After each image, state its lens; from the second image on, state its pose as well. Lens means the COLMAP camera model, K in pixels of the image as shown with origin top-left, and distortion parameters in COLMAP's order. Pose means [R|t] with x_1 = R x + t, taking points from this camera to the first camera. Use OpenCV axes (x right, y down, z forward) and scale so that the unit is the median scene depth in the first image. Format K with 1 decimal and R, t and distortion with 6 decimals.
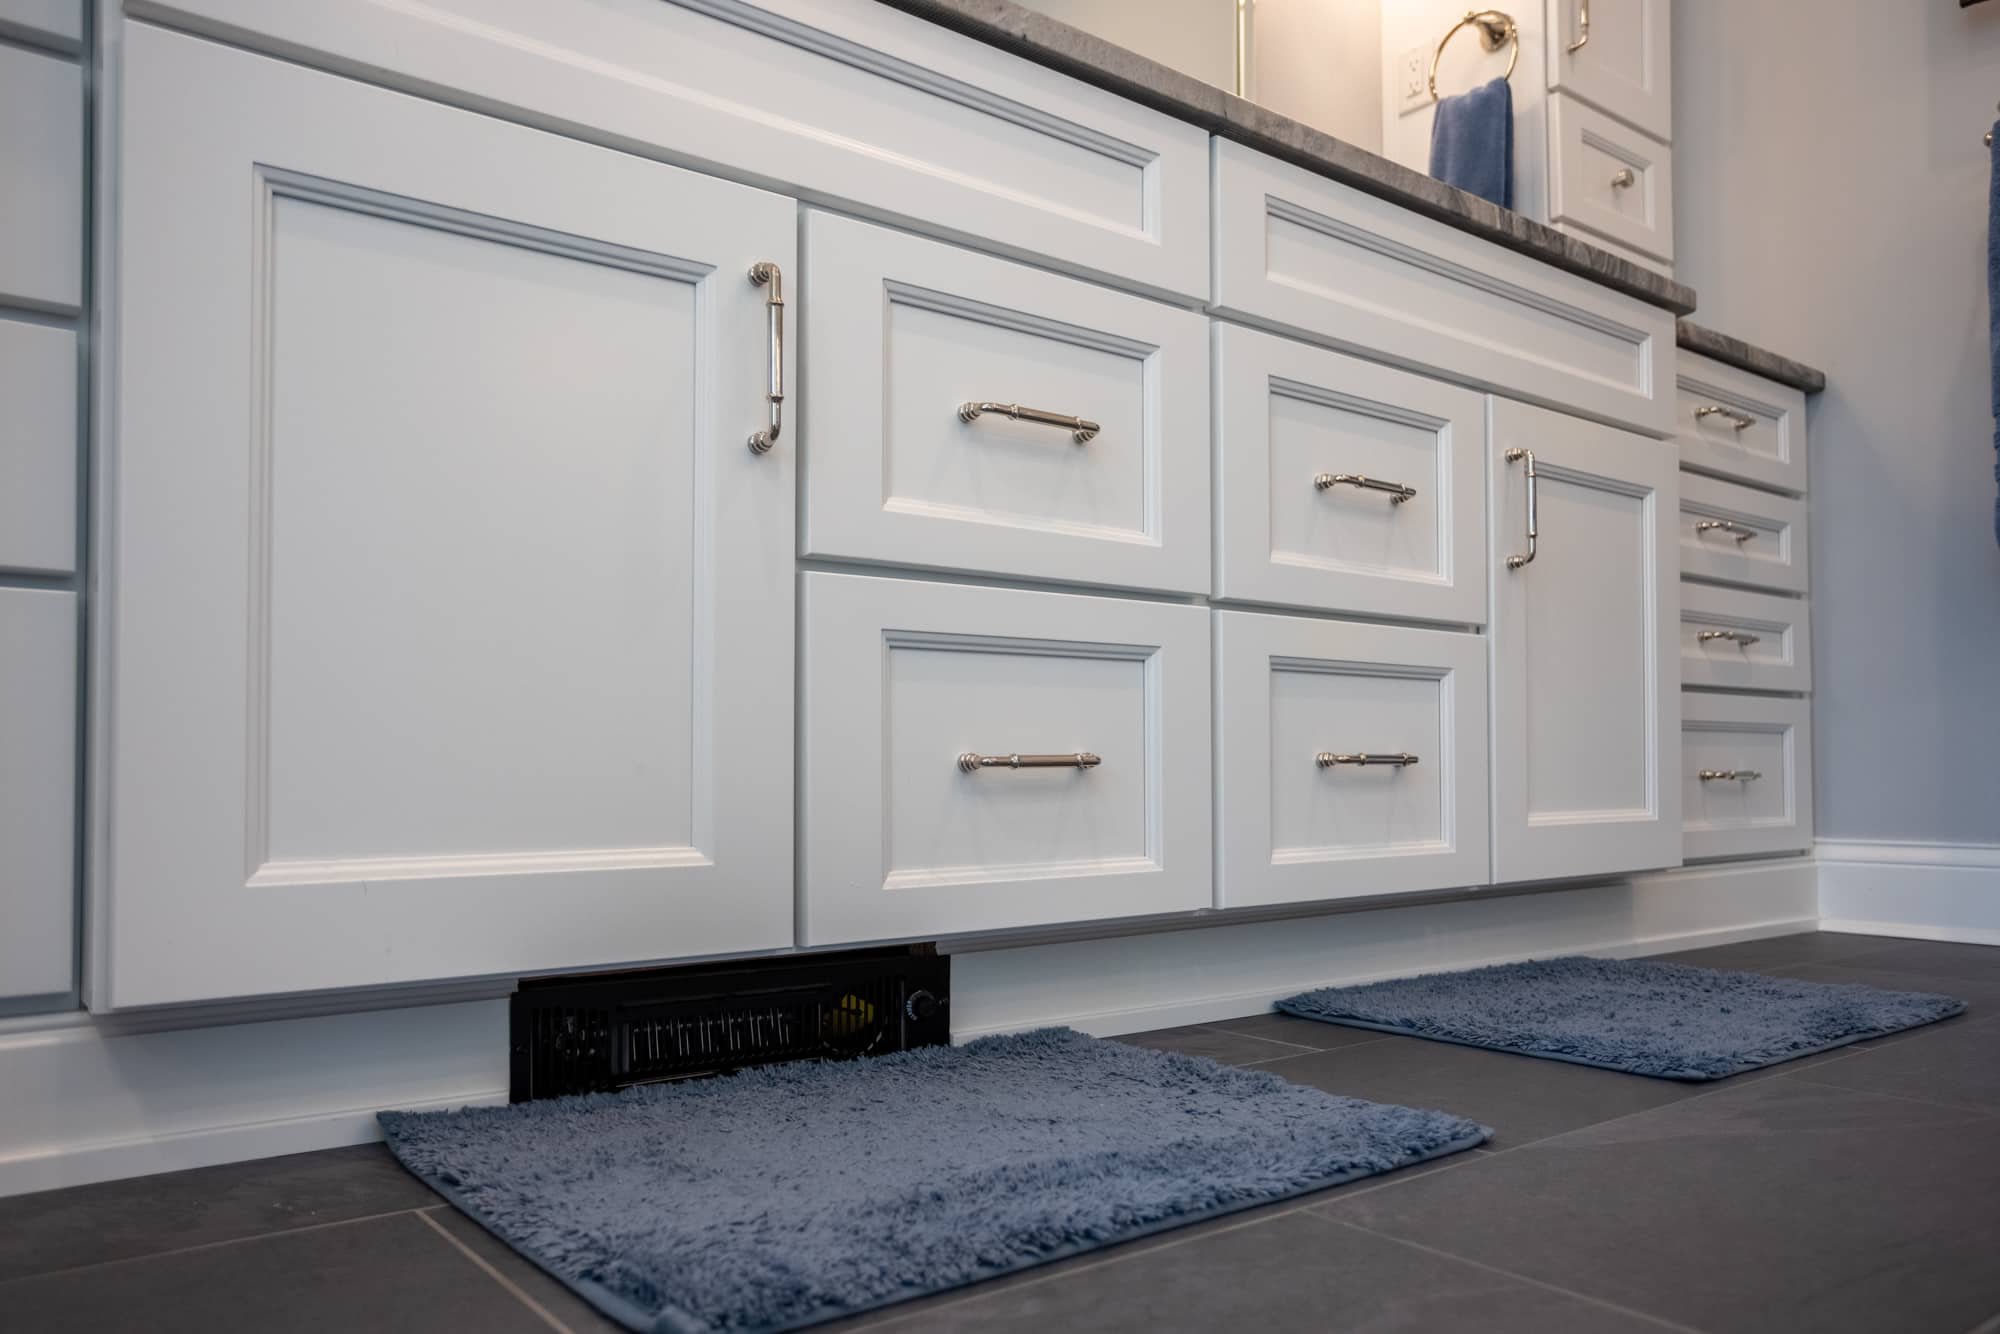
lens RADIAL K [[1400.7, 0, 1007.9], [0, 1400.7, 770.2], [0, 0, 1]] dist [0.008213, 0.001251]
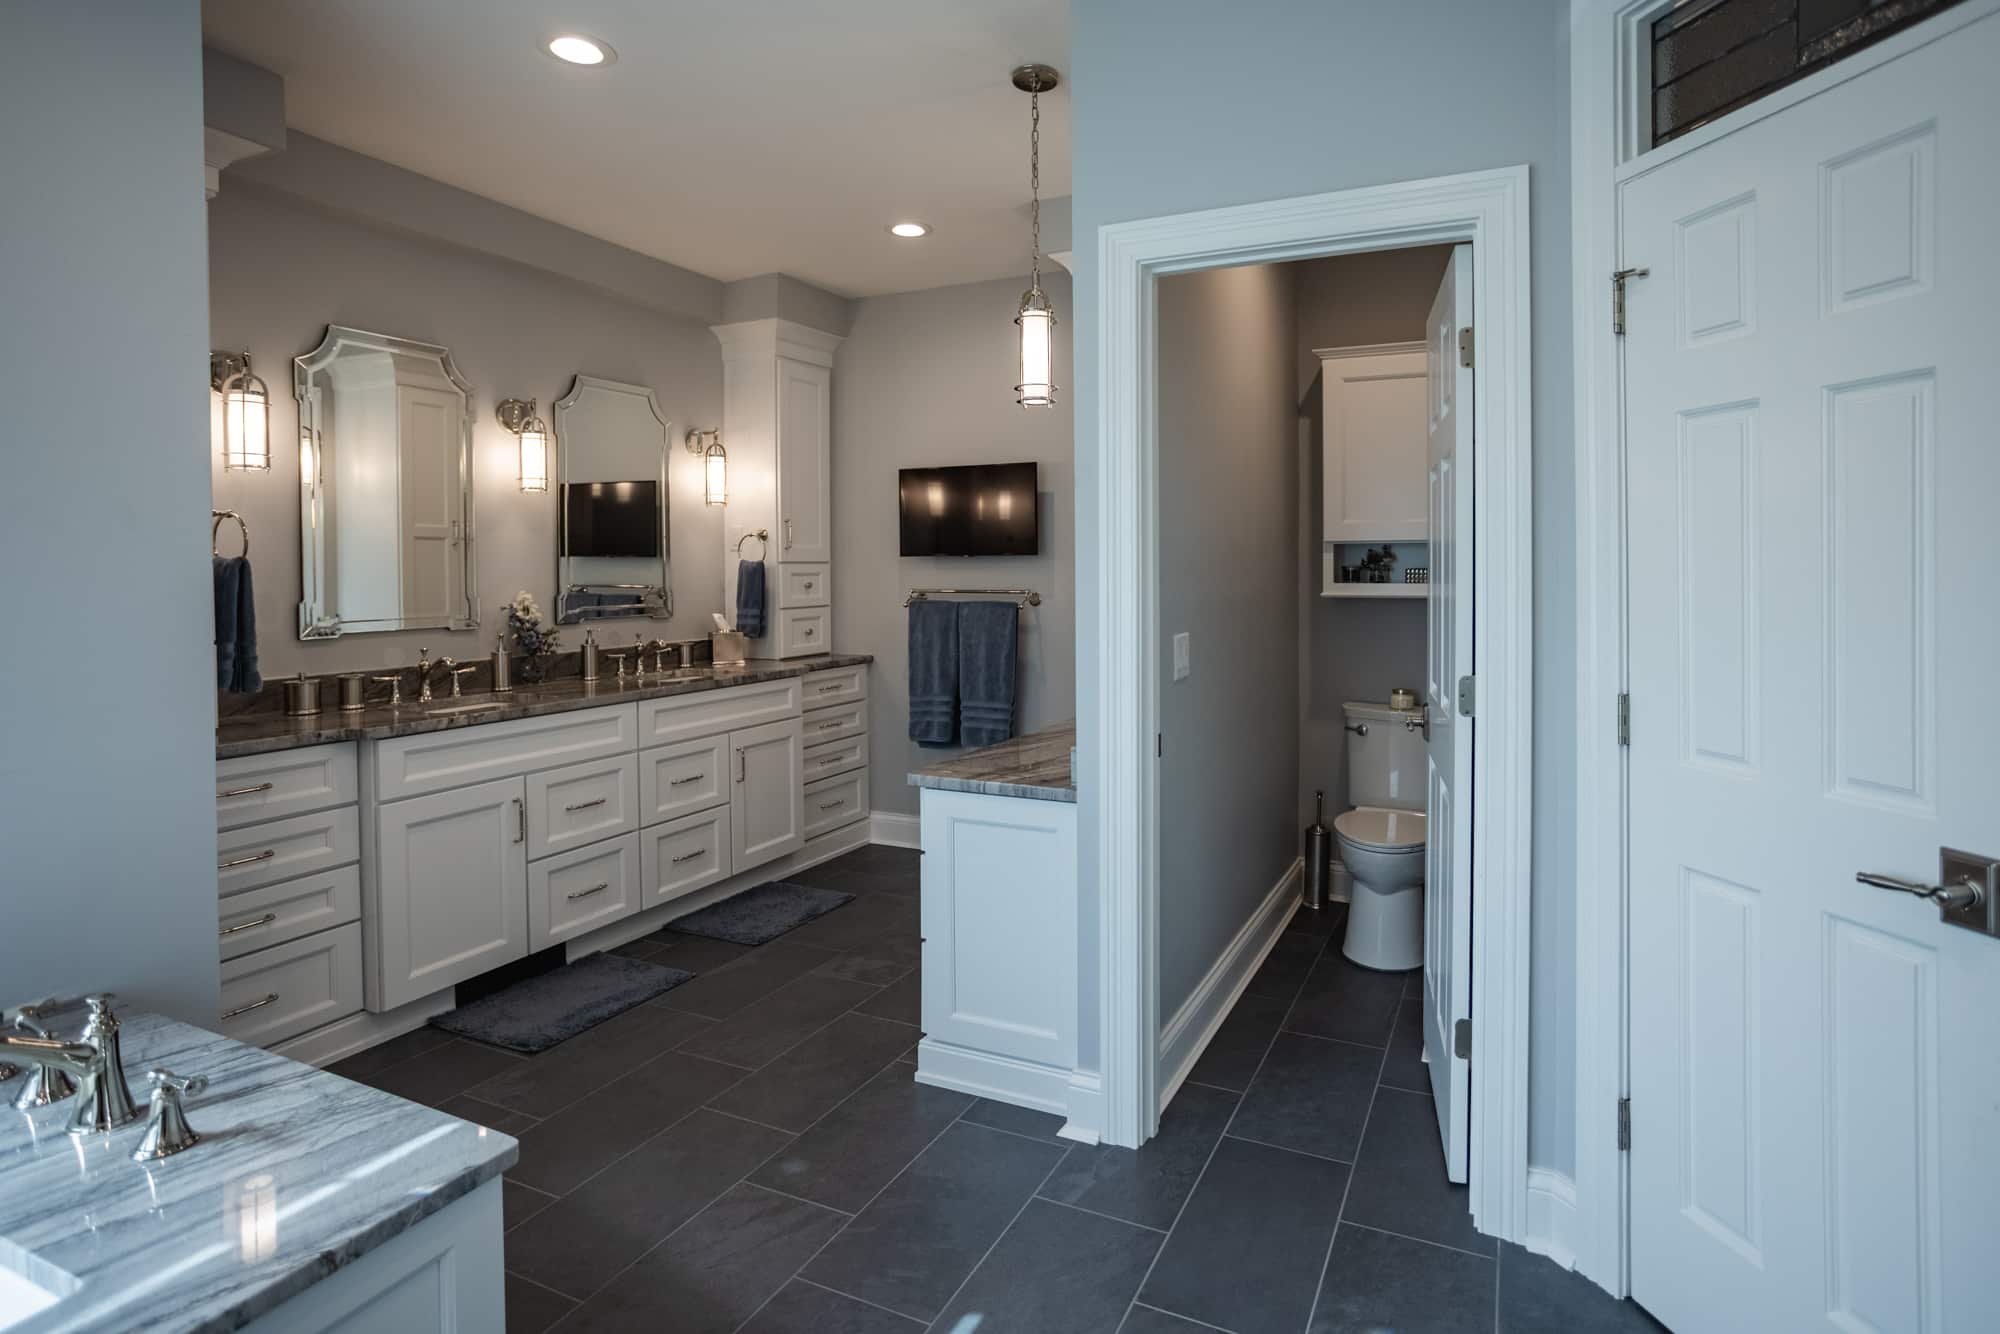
lens RADIAL K [[996.2, 0, 1093.1], [0, 996.2, 584.7], [0, 0, 1]] dist [-0.034917, 0.015816]
pose [[0.871760, -0.005185, 0.489906, -0.082327], [-0.004882, 0.999802, 0.019270, -0.794497], [-0.489909, -0.019190, 0.871562, -1.795777]]
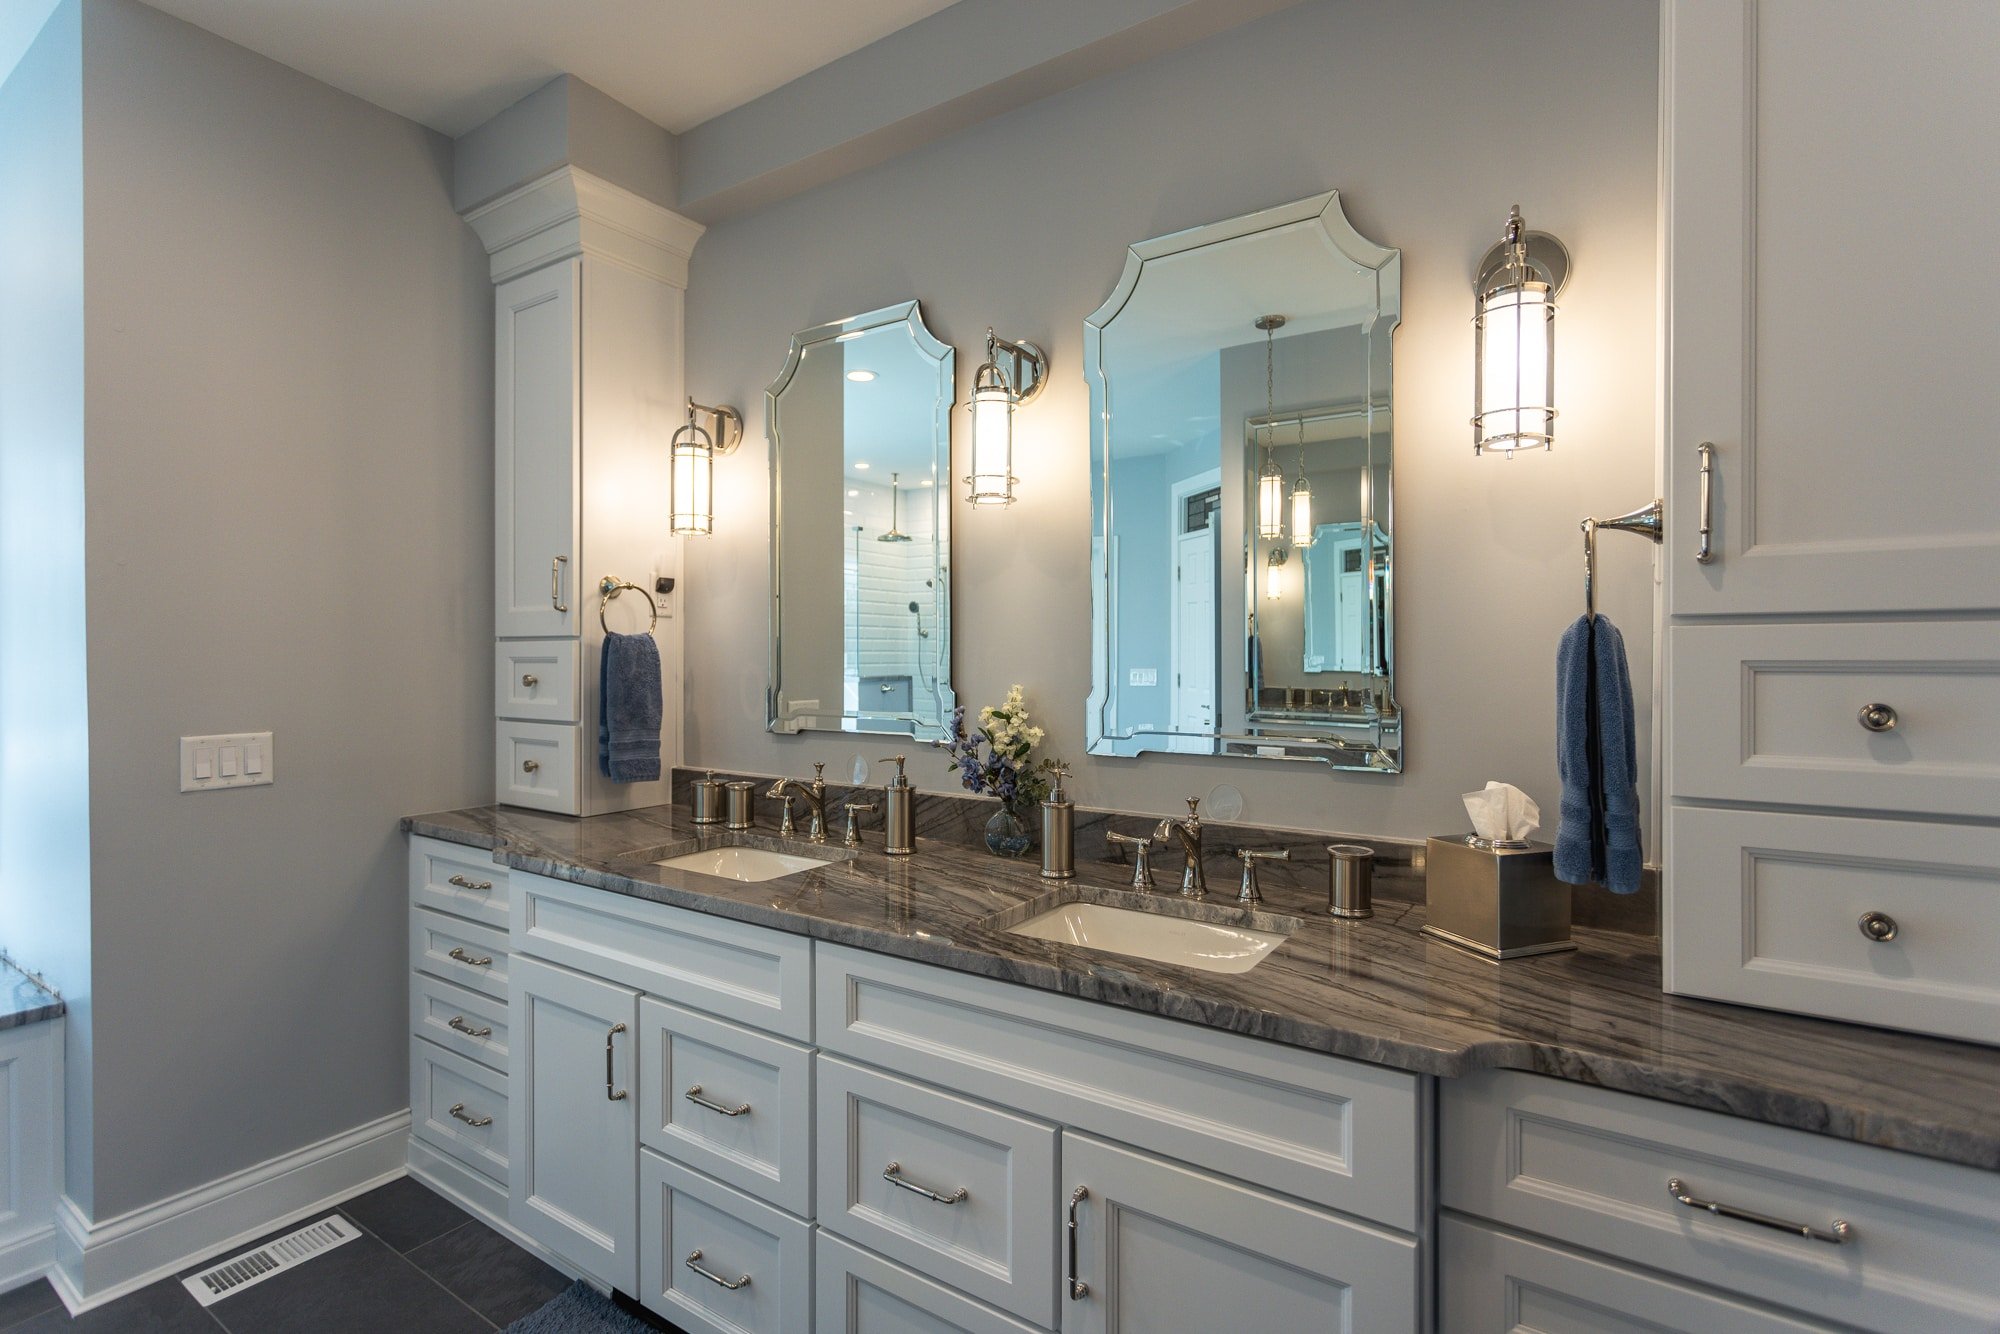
lens RADIAL K [[948.6, 0, 1013.5], [0, 948.6, 653.7], [0, 0, 1]] dist [-0.002500, 0.001661]
pose [[0.324972, 0.002746, -0.945720, 1.234714], [-0.000910, 0.999996, 0.002590, -0.769741], [0.945723, 0.000019, 0.324973, 0.834434]]
